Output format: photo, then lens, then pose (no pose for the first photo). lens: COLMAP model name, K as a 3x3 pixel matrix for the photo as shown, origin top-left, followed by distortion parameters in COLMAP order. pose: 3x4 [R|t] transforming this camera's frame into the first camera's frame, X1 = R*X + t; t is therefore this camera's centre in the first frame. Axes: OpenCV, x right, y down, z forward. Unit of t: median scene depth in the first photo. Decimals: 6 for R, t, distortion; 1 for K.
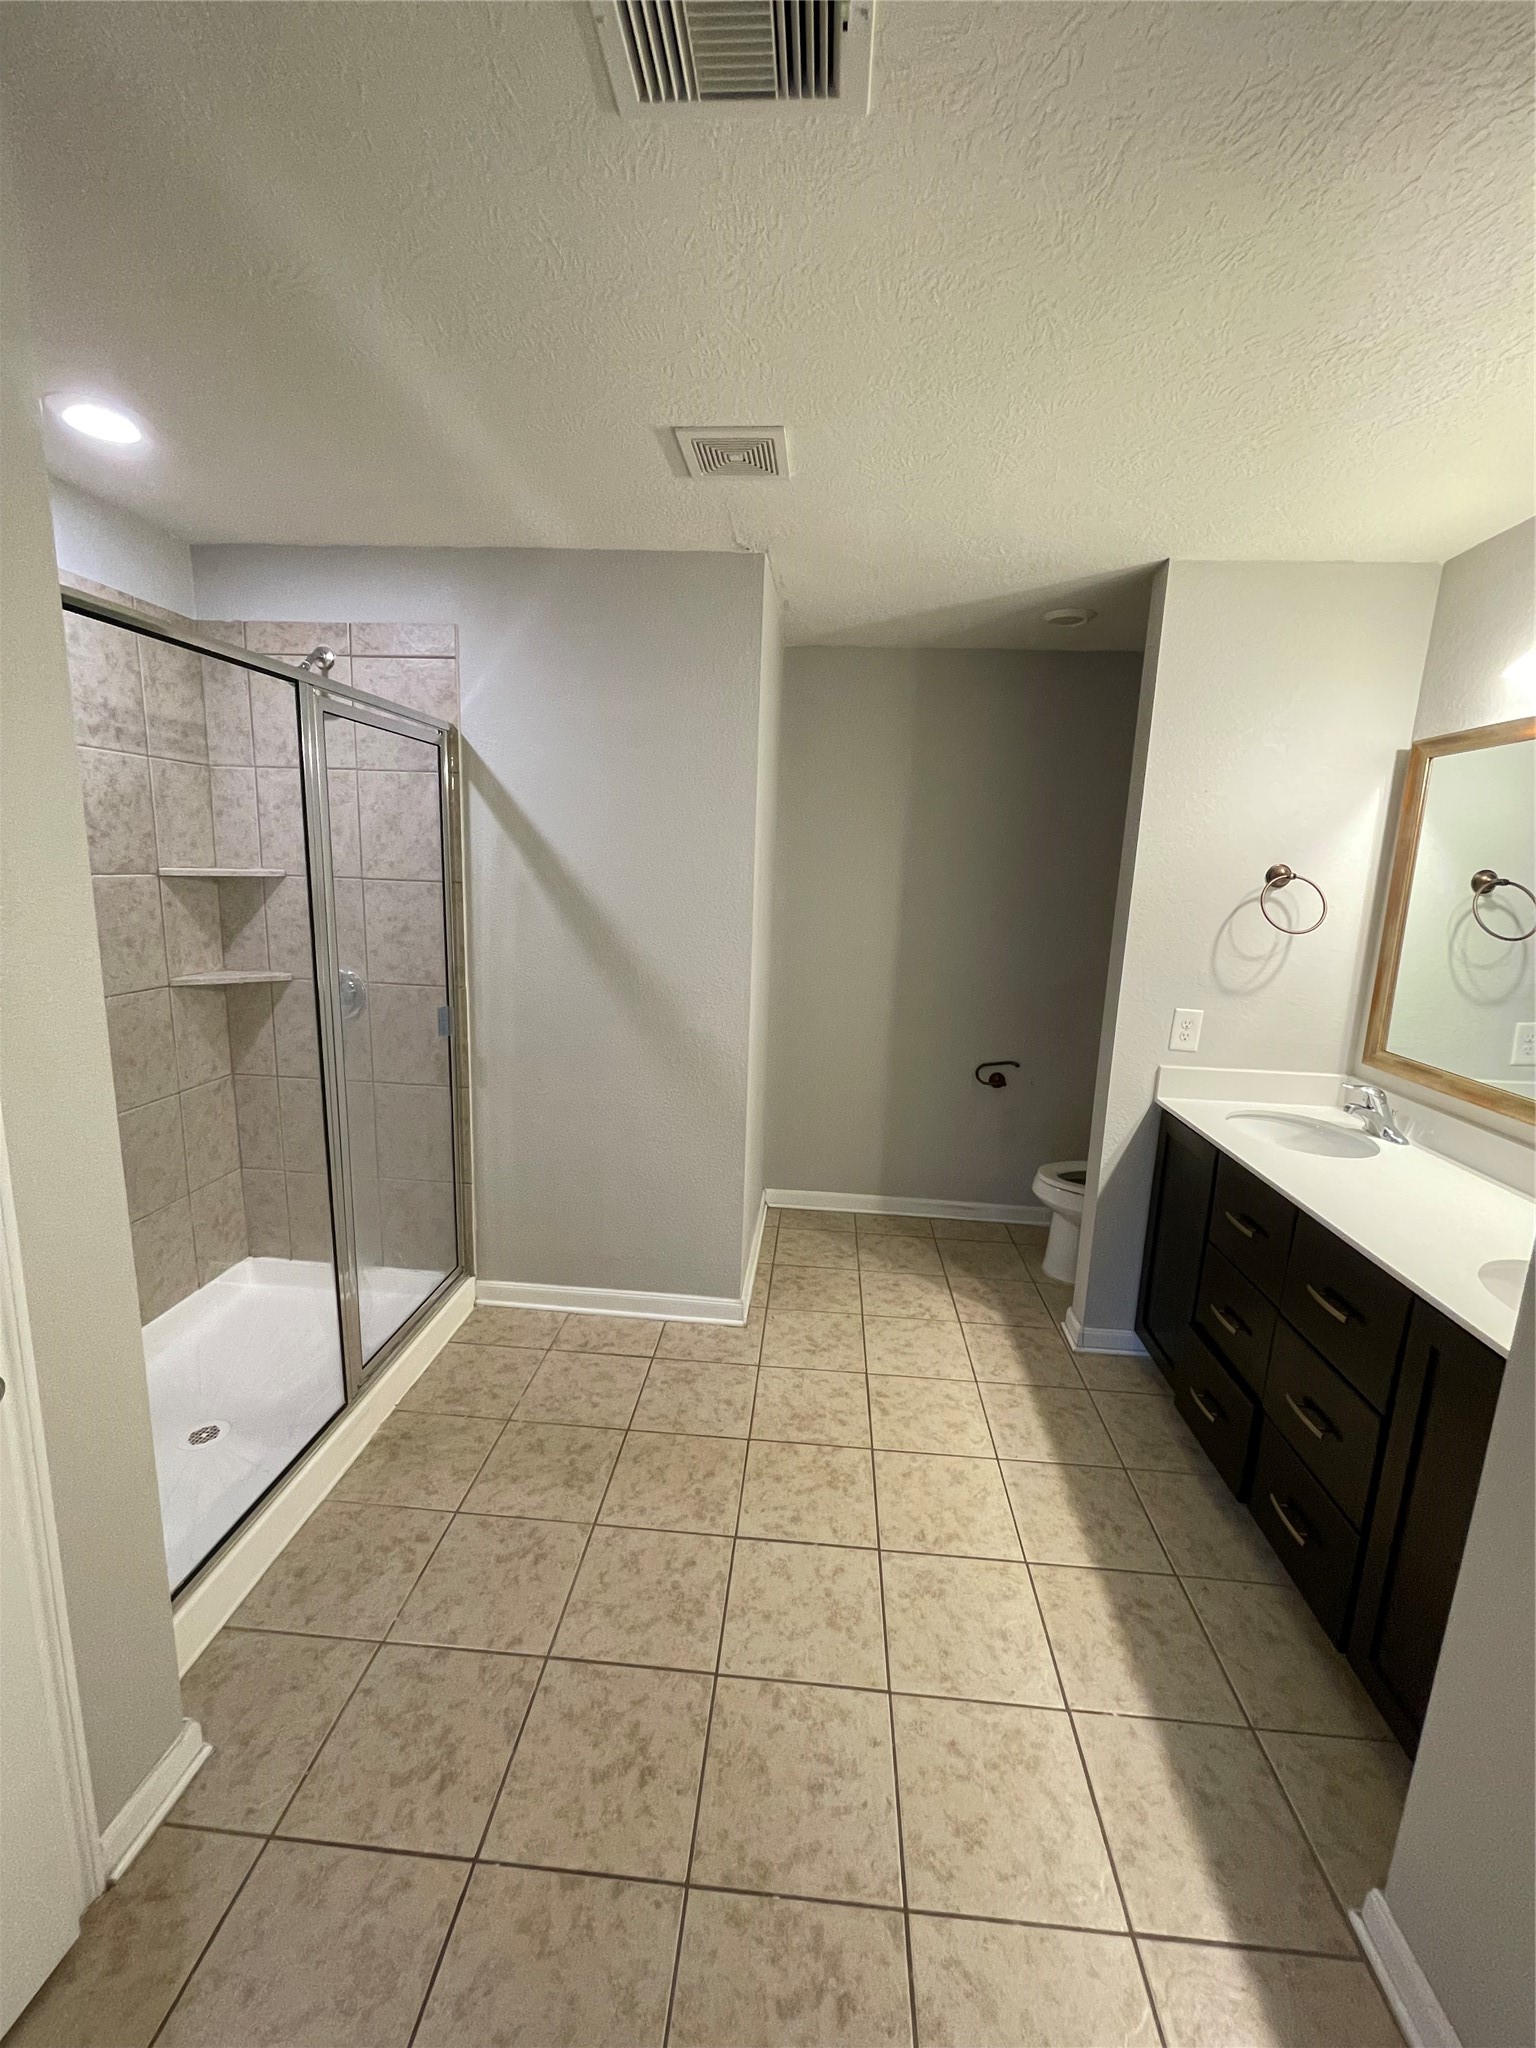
lens RADIAL K [[817.9, 0, 769.7], [0, 817.9, 1018.7], [0, 0, 1]] dist [0.000645, -0.000734]
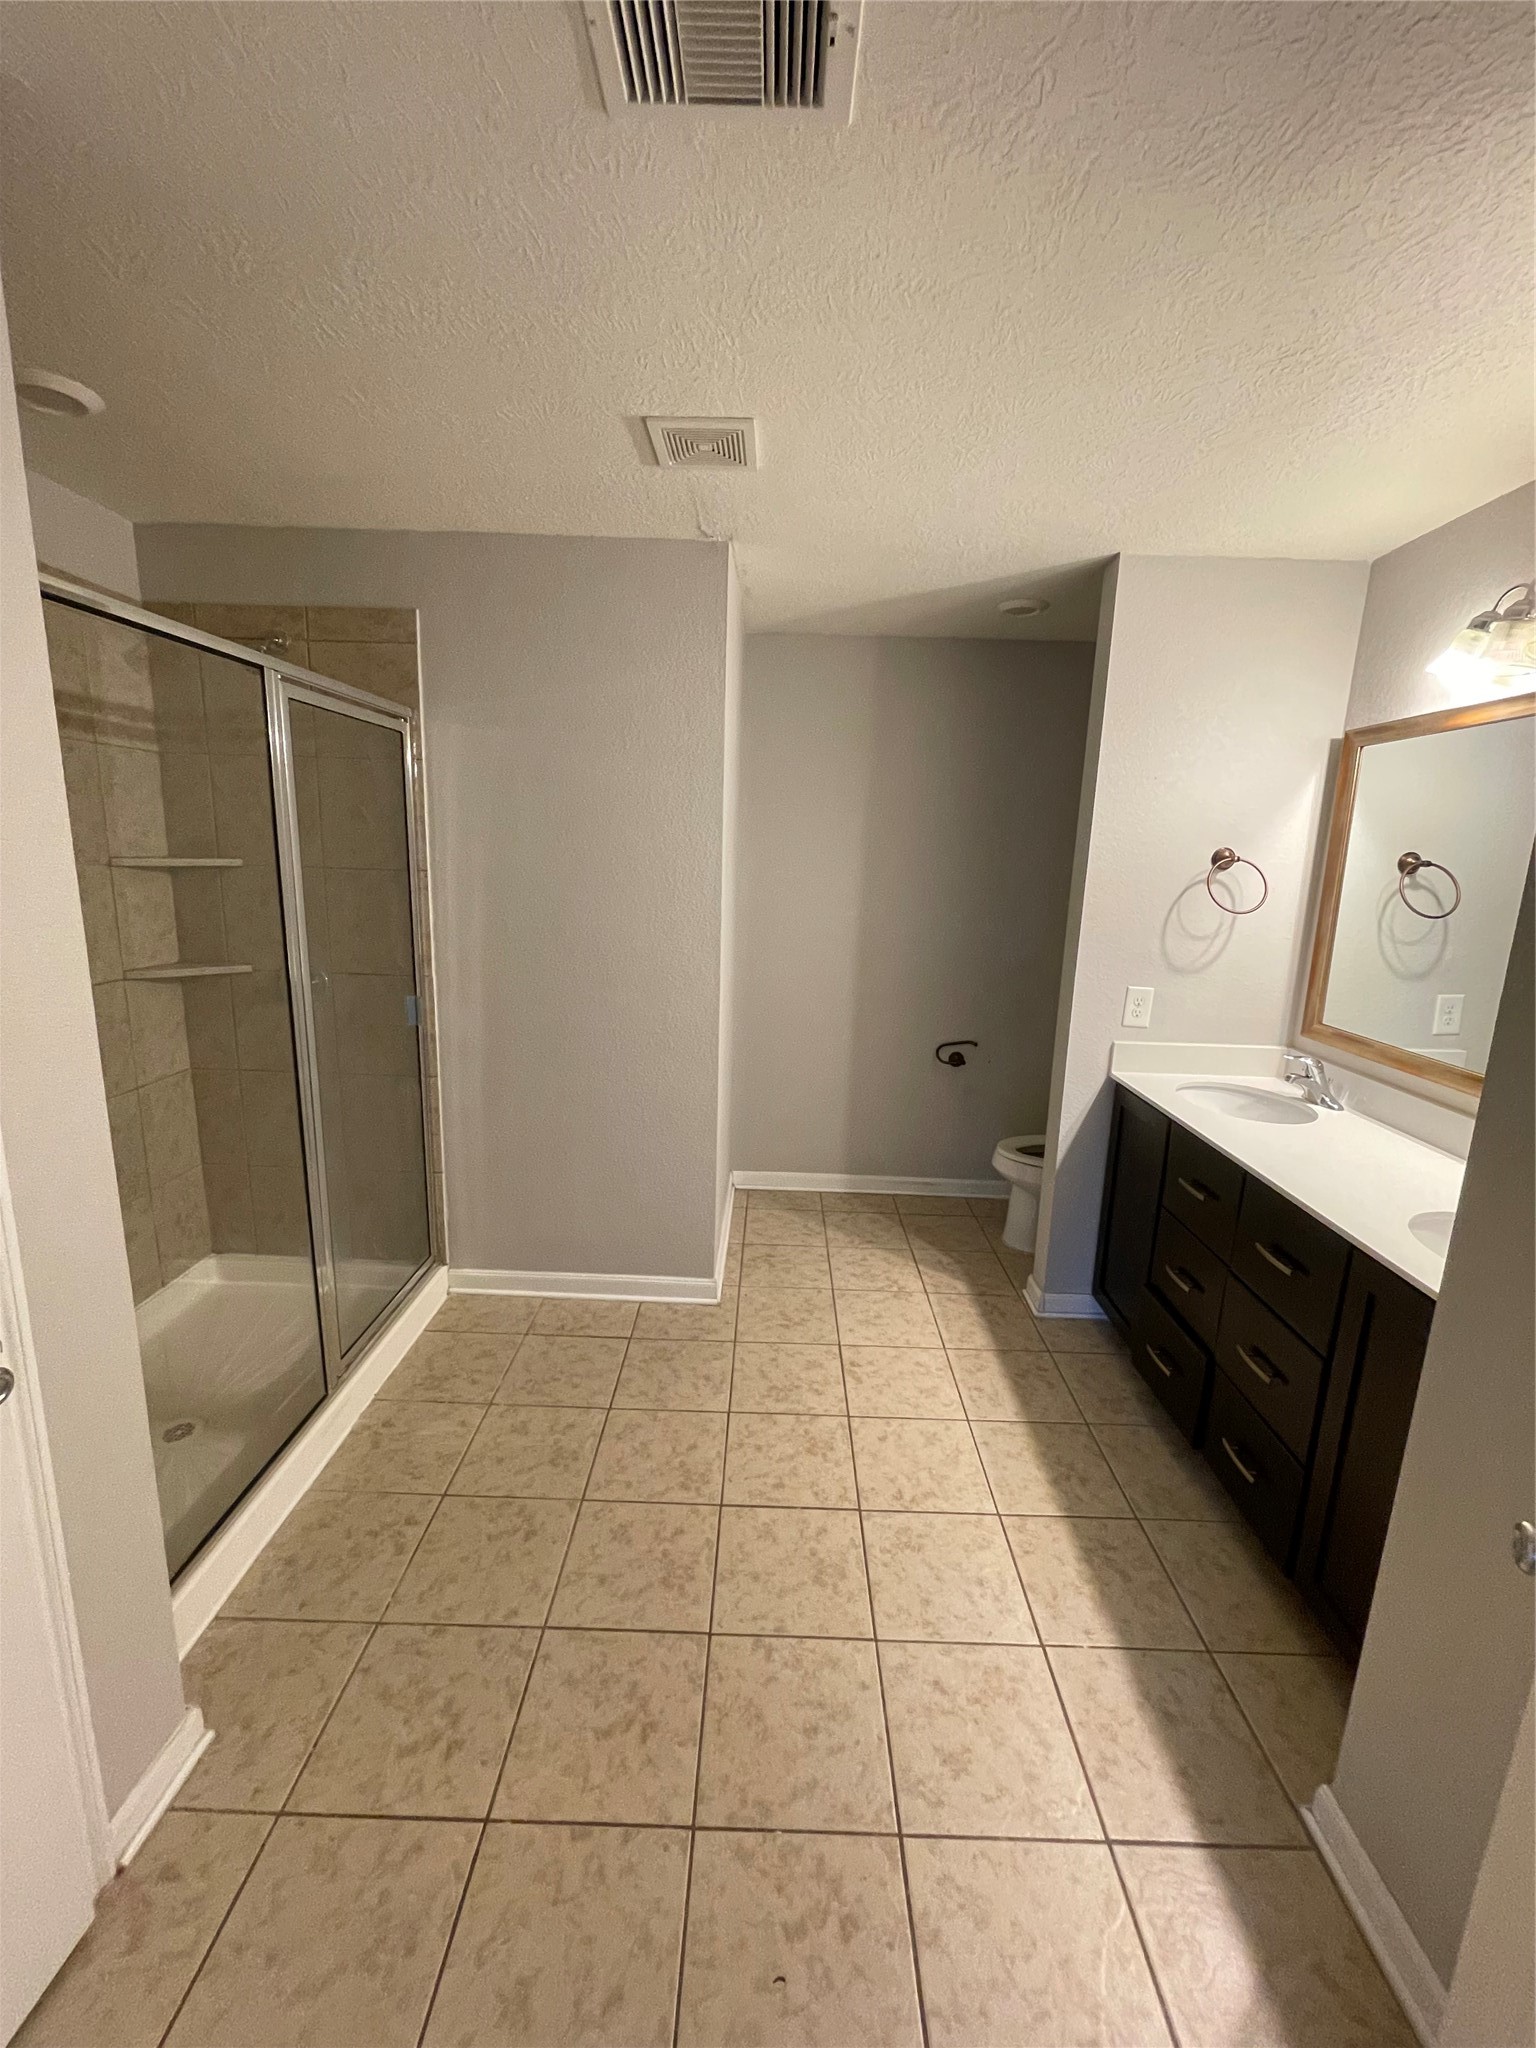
lens RADIAL K [[818.4, 0, 768.9], [0, 818.4, 1017.9], [0, 0, 1]] dist [-0.001557, 0.001162]
pose [[0.998191, -0.016980, 0.057675, -0.026042], [0.016004, 0.999721, 0.017358, 0.002129], [-0.057953, -0.016403, 0.998185, -0.020121]]
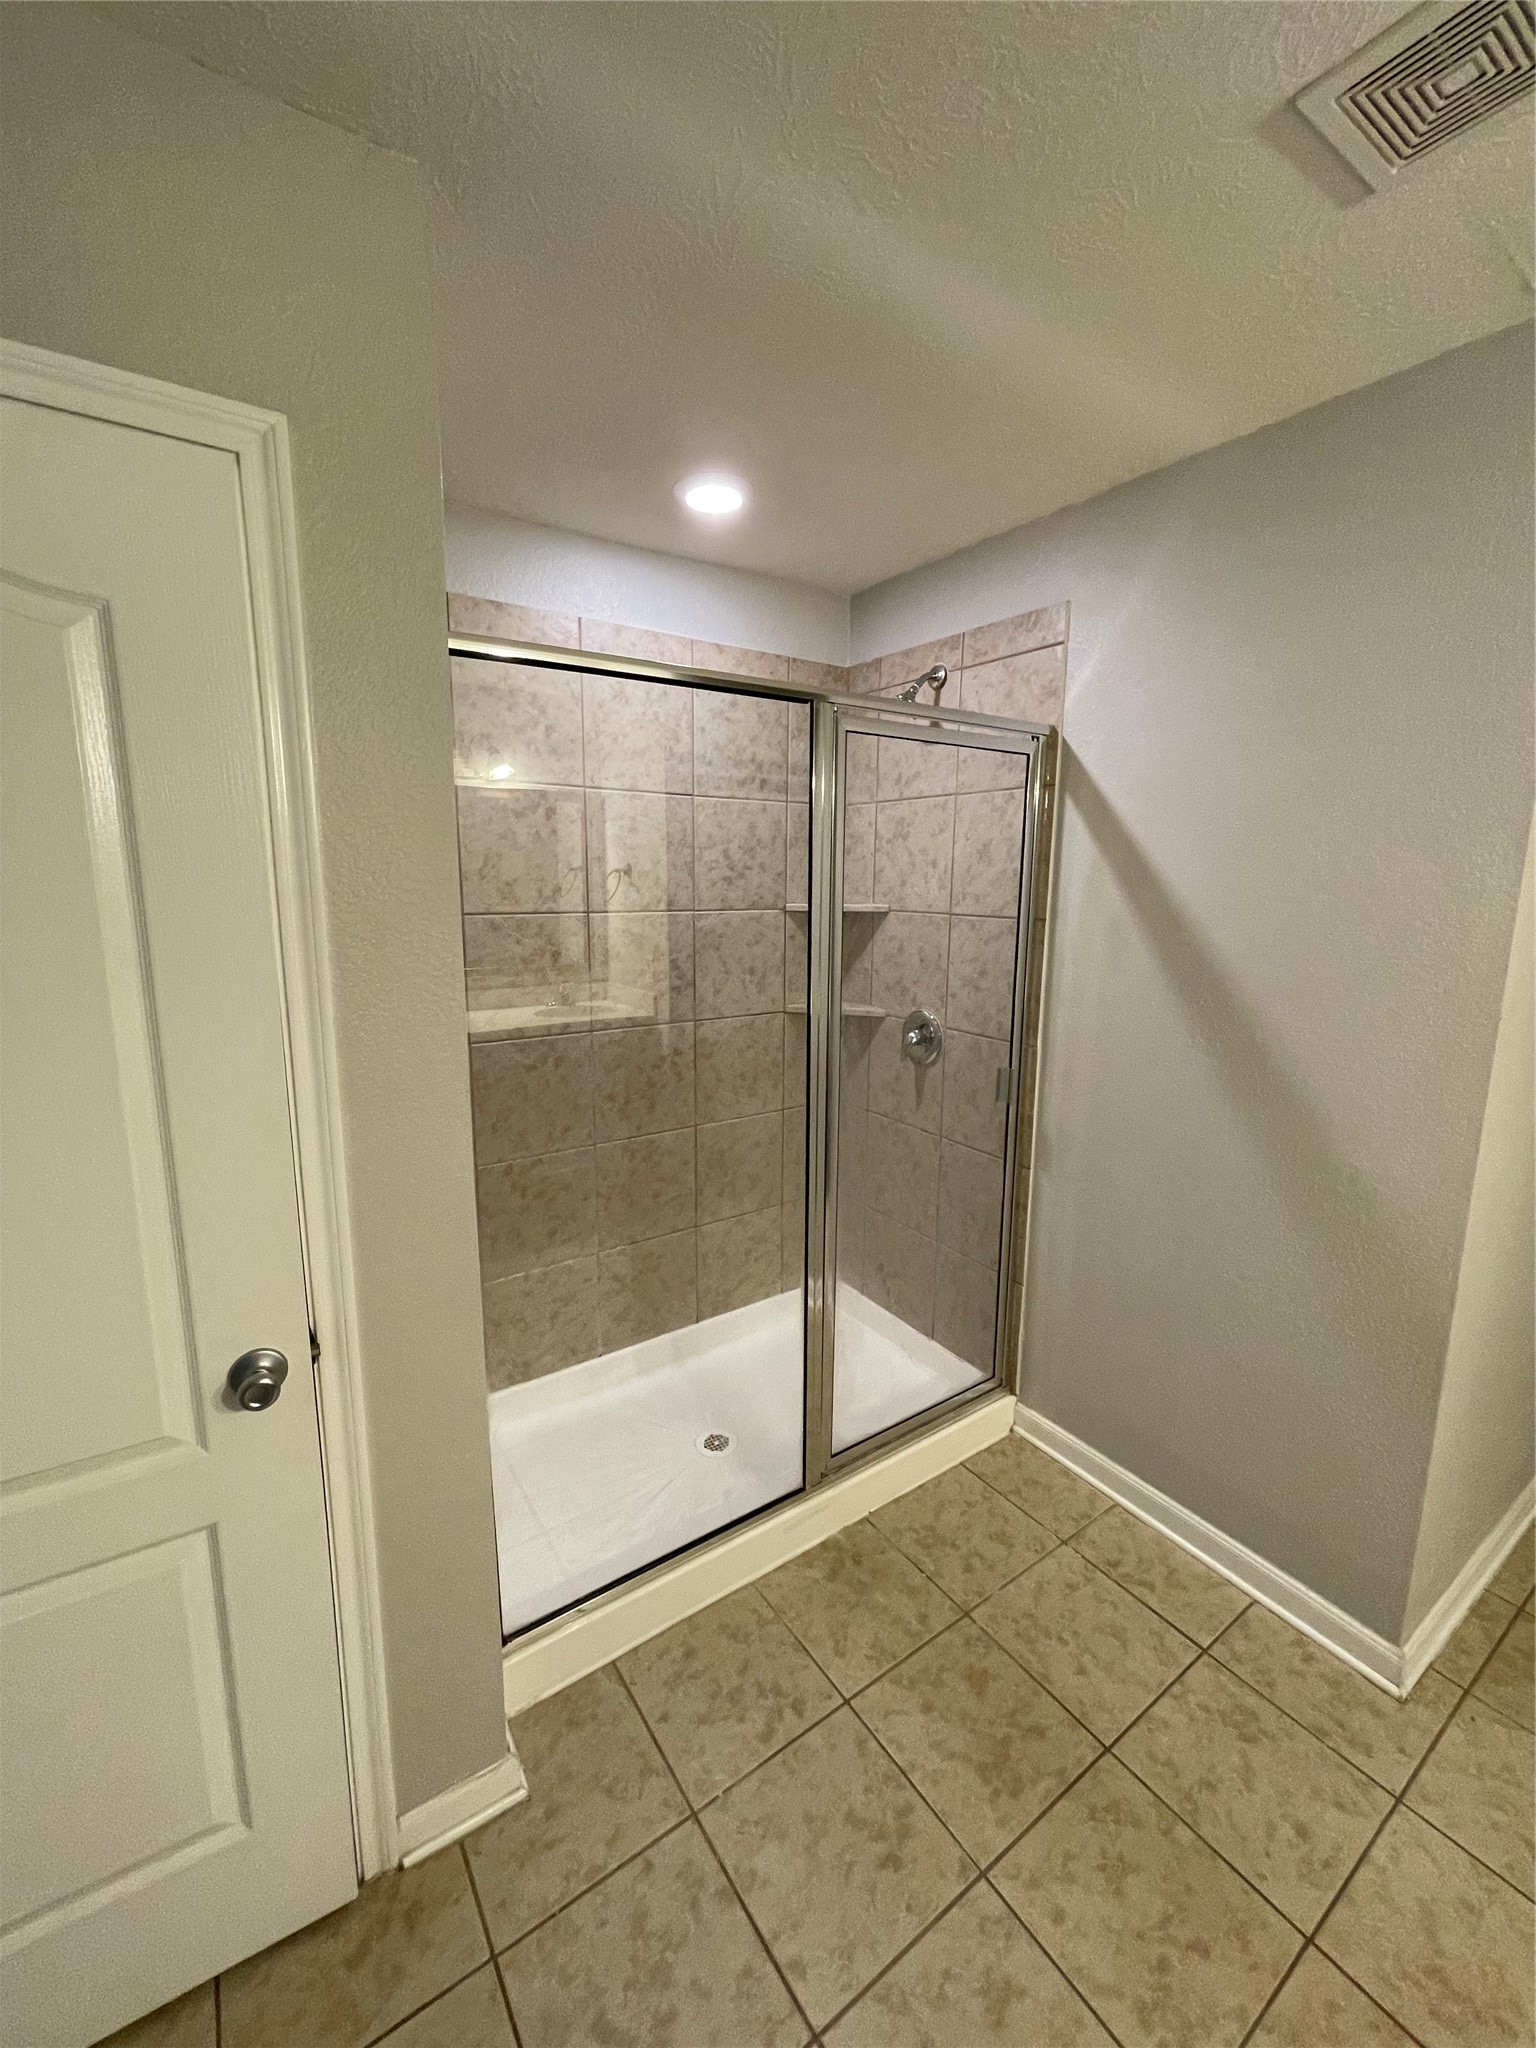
lens RADIAL K [[829.8, 0, 767.8], [0, 829.8, 1018.3], [0, 0, 1]] dist [-0.011548, 0.006904]
pose [[0.624024, 0.104939, -0.774326, 0.110473], [-0.128121, 0.991271, 0.031088, -0.069235], [0.770830, 0.079808, 0.632022, 0.317732]]
